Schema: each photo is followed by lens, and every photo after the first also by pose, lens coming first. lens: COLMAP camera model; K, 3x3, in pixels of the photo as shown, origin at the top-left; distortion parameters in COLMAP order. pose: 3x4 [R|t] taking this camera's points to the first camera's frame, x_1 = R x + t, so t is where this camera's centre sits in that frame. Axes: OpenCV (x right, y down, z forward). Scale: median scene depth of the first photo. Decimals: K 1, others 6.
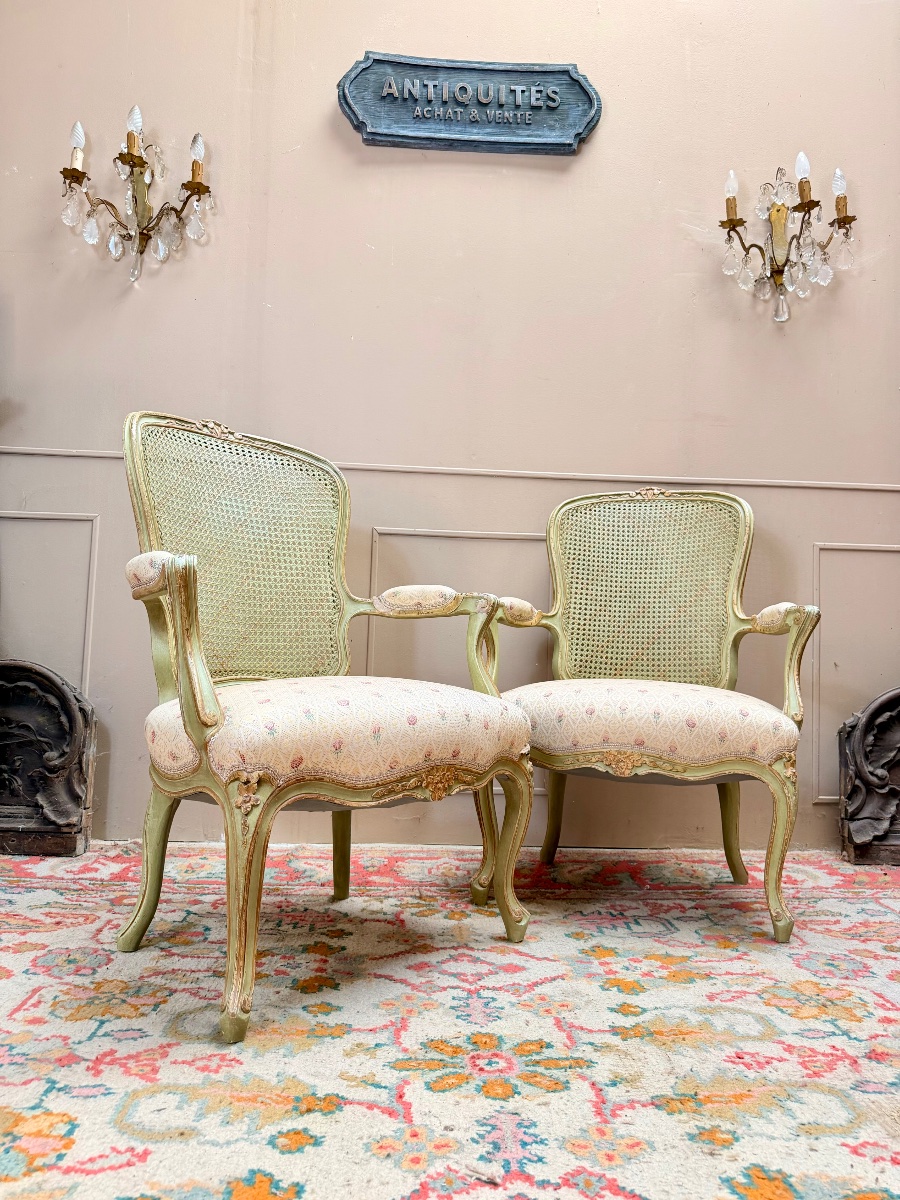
lens RADIAL K [[859.1, 0, 450.7], [0, 859.1, 600.8], [0, 0, 1]] dist [0.014871, -0.022946]
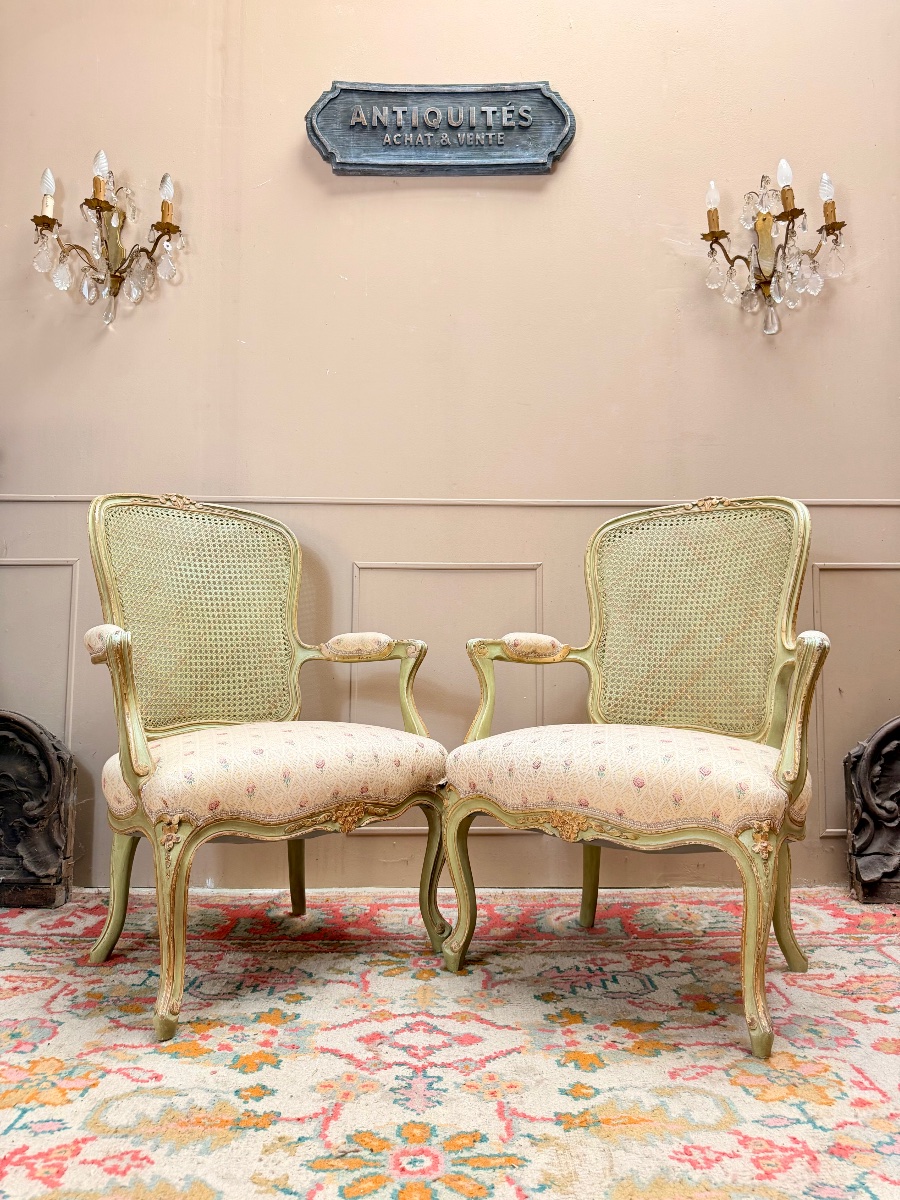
lens RADIAL K [[859.1, 0, 451.8], [0, 859.1, 596.1], [0, 0, 1]] dist [0.014871, -0.022946]
pose [[0.998328, -0.029643, -0.049627, 0.084970], [0.029070, 0.999503, -0.012228, -0.038593], [0.049965, 0.010765, 0.998693, 0.031482]]
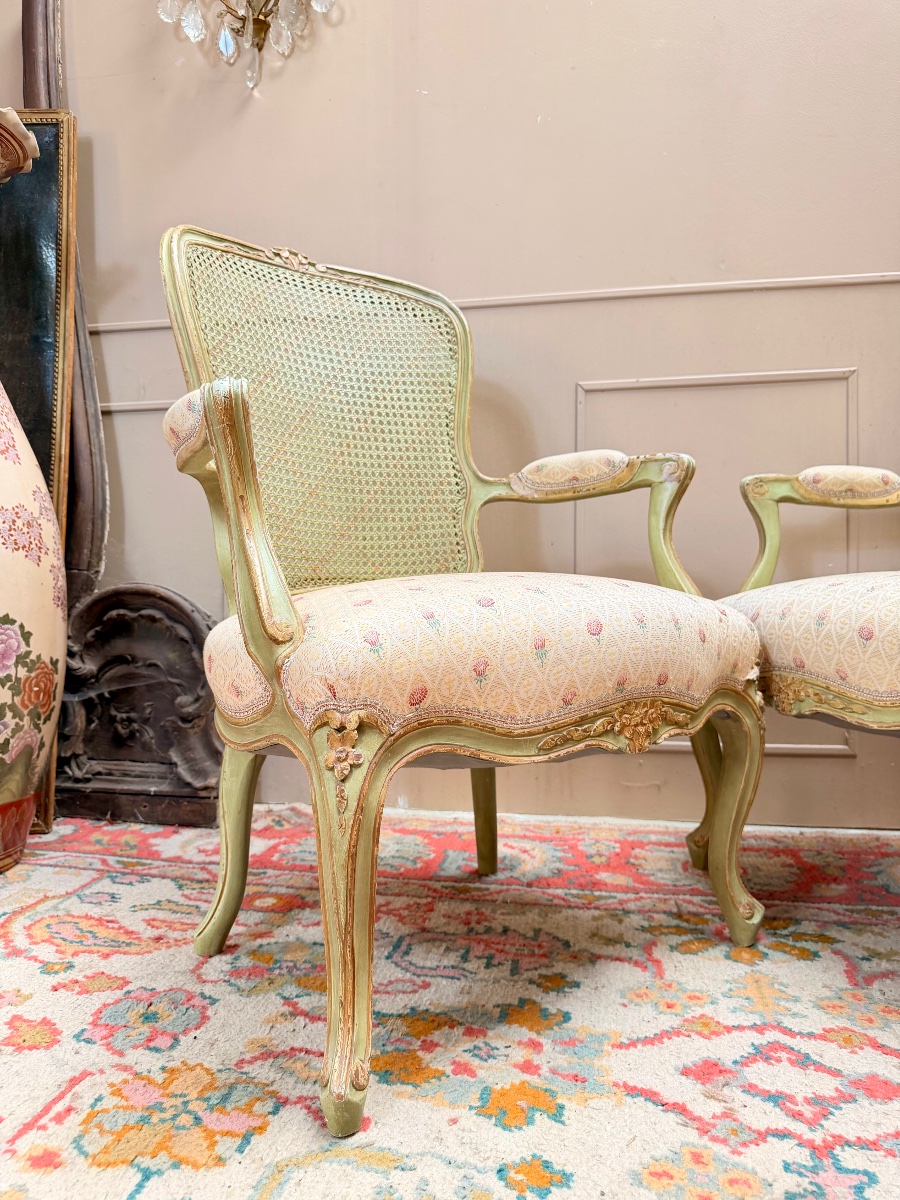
lens RADIAL K [[859.1, 0, 448.2], [0, 859.1, 598.6], [0, 0, 1]] dist [0.014871, -0.022946]
pose [[0.971773, -0.033321, -0.233555, -0.041779], [0.048962, 0.996906, 0.061493, 0.053145], [0.230783, -0.071192, 0.970397, 0.319373]]
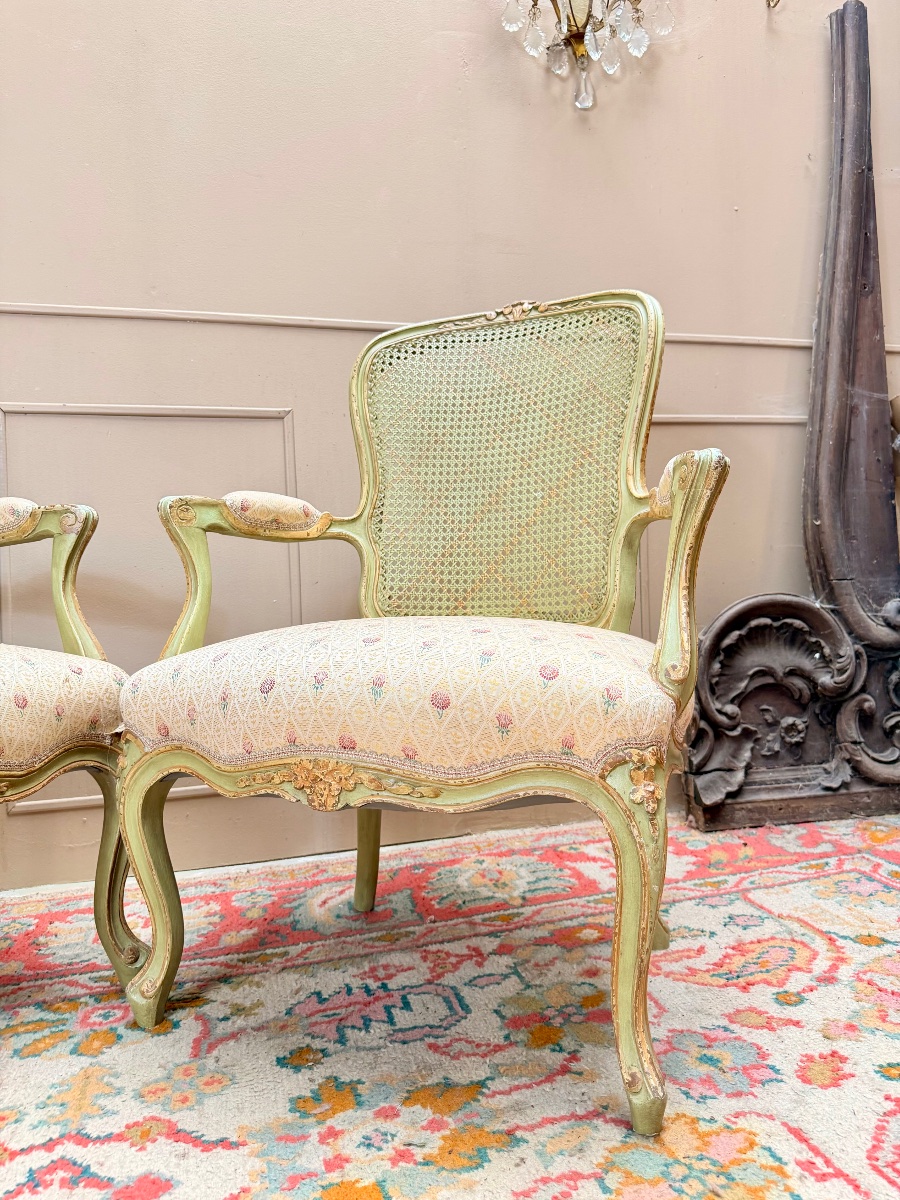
lens RADIAL K [[859.1, 0, 445.6], [0, 859.1, 601.3], [0, 0, 1]] dist [0.014871, -0.022946]
pose [[0.979137, -0.068100, 0.191448, 0.128238], [0.053506, 0.995326, 0.080398, 0.032476], [-0.196028, -0.068477, 0.978204, 0.358738]]
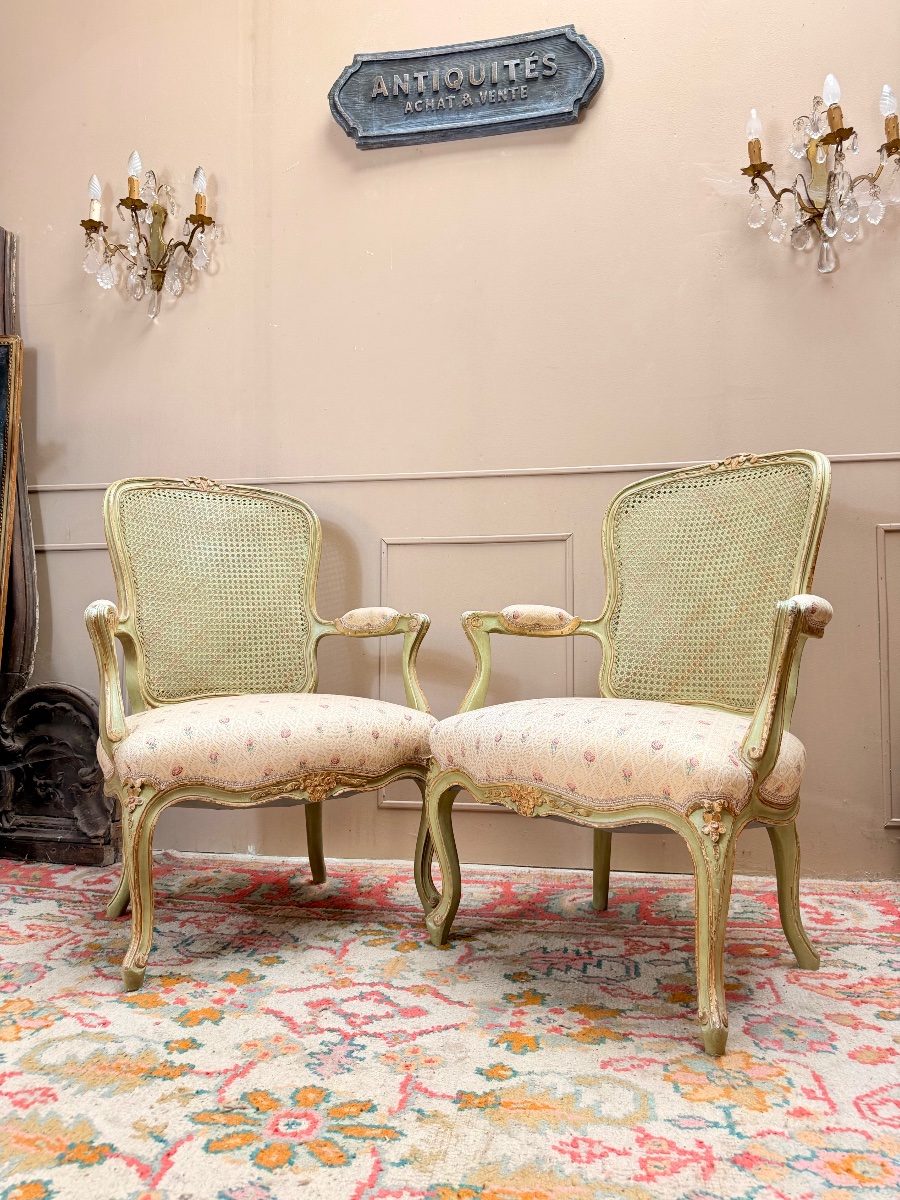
lens RADIAL K [[859.1, 0, 444.2], [0, 859.1, 599.8], [0, 0, 1]] dist [0.014871, -0.022946]
pose [[0.969977, -0.043521, -0.239269, 0.257520], [0.045562, 0.998957, 0.003000, -0.018135], [0.238889, -0.013812, 0.970949, 0.074532]]
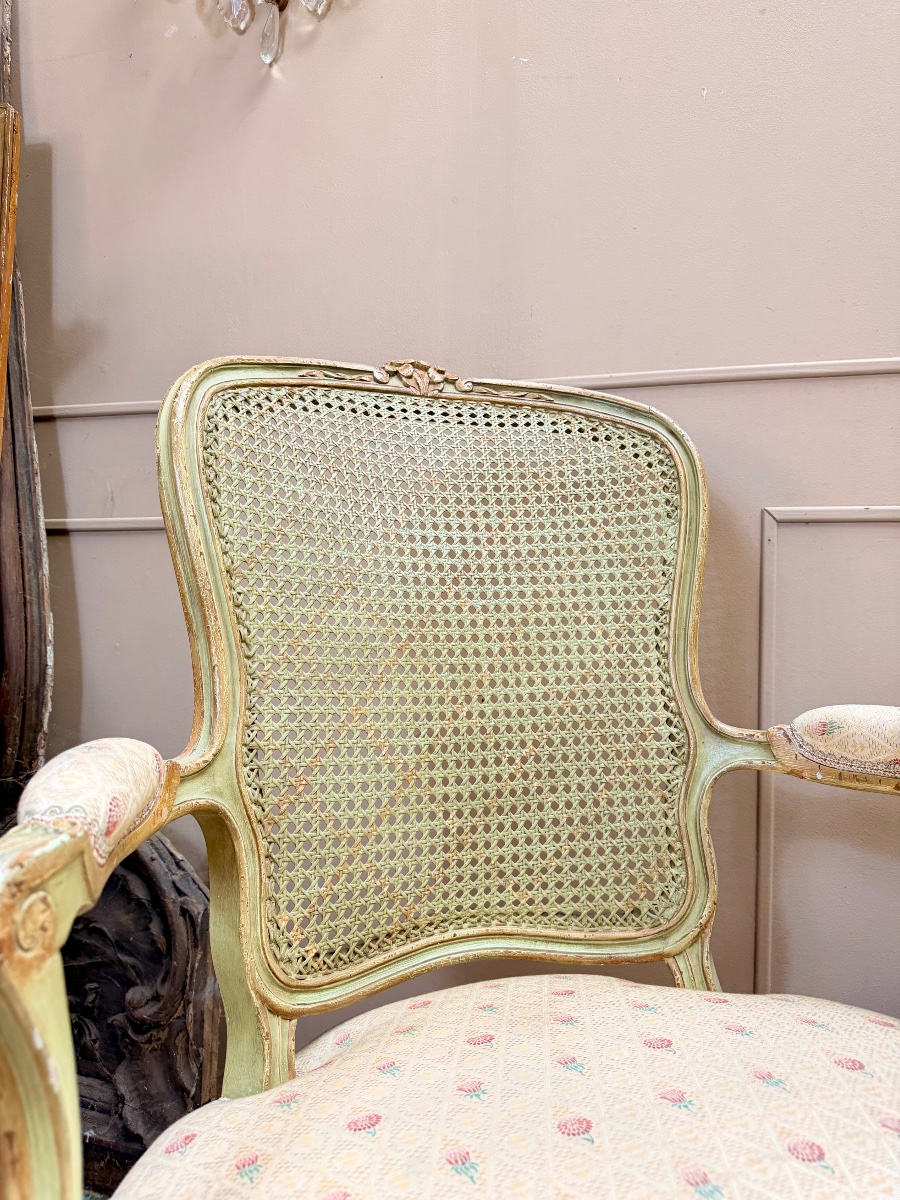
lens RADIAL K [[859.1, 0, 416.4], [0, 859.1, 594.4], [0, 0, 1]] dist [0.014871, -0.022946]
pose [[0.884672, -0.026904, -0.465437, -0.090650], [0.046550, 0.998442, 0.030767, -0.077496], [0.463884, -0.048884, 0.884546, 0.666096]]
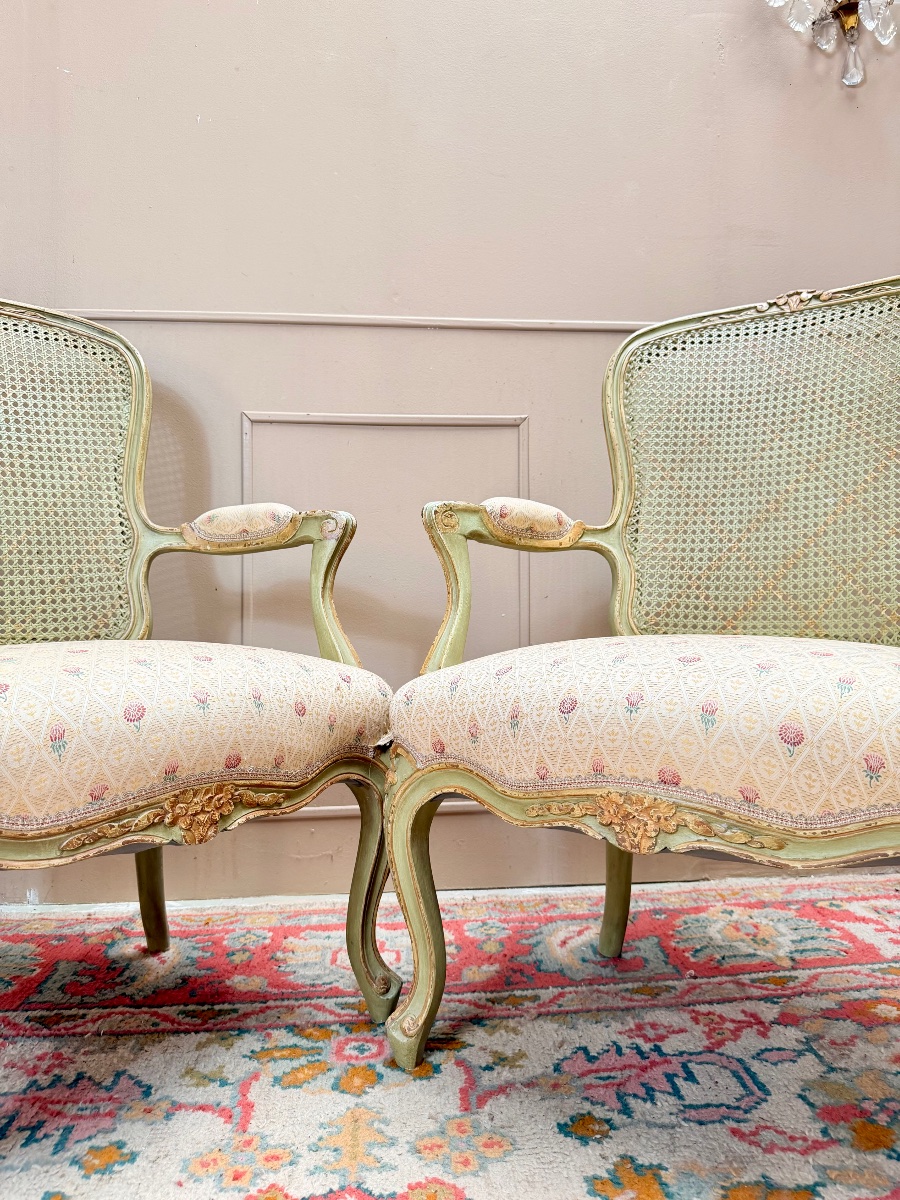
lens RADIAL K [[859.1, 0, 451.3], [0, 859.1, 613.1], [0, 0, 1]] dist [0.014871, -0.022946]
pose [[0.999092, -0.037321, 0.020544, 0.057775], [0.036001, 0.997473, 0.061242, 0.037986], [-0.022778, -0.060447, 0.997912, 0.419077]]
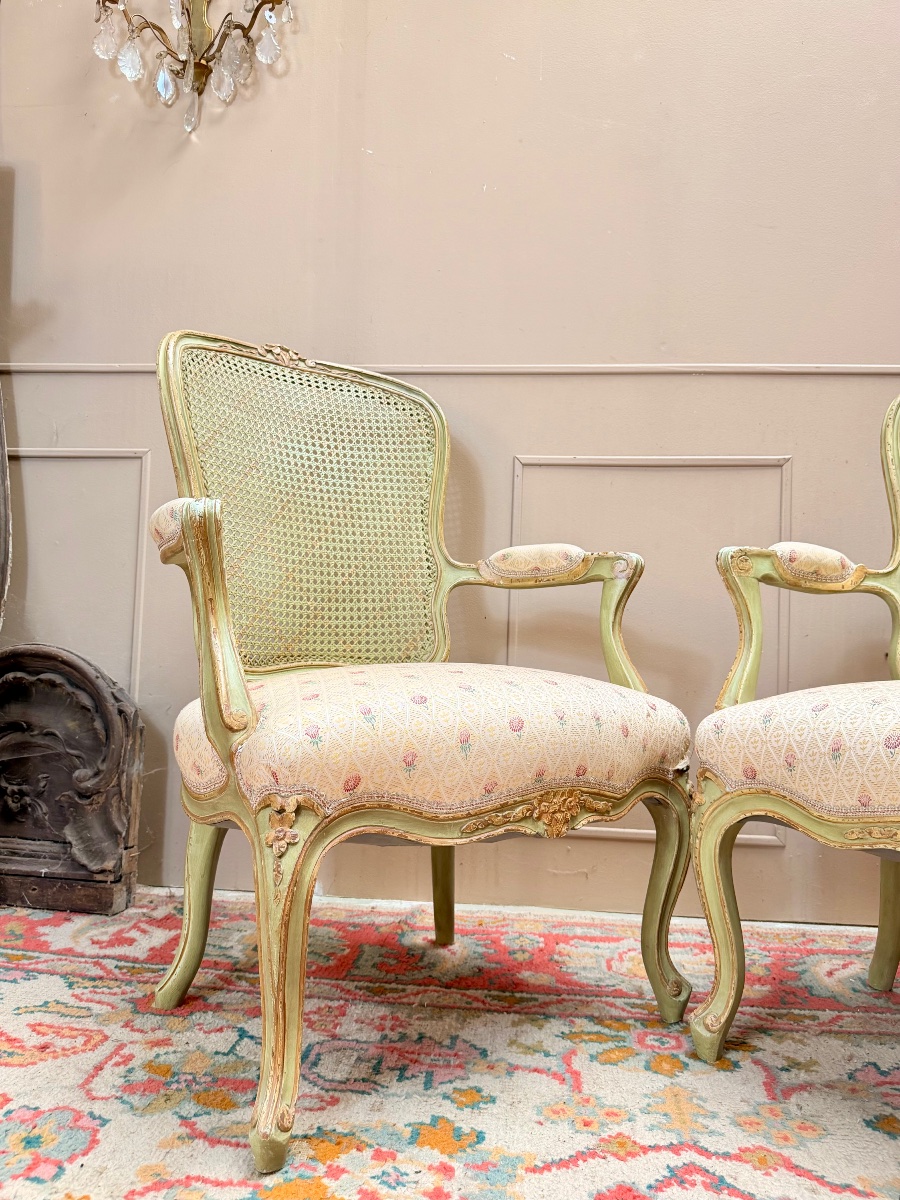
lens RADIAL K [[918.6, 0, 451.2], [0, 918.6, 600.1], [0, 0, 1]] dist [0.008674, -0.018568]
pose [[0.988274, -0.007400, -0.152515, -0.035974], [0.010086, 0.999807, 0.016850, 0.023148], [0.152360, -0.018191, 0.988158, 0.300864]]
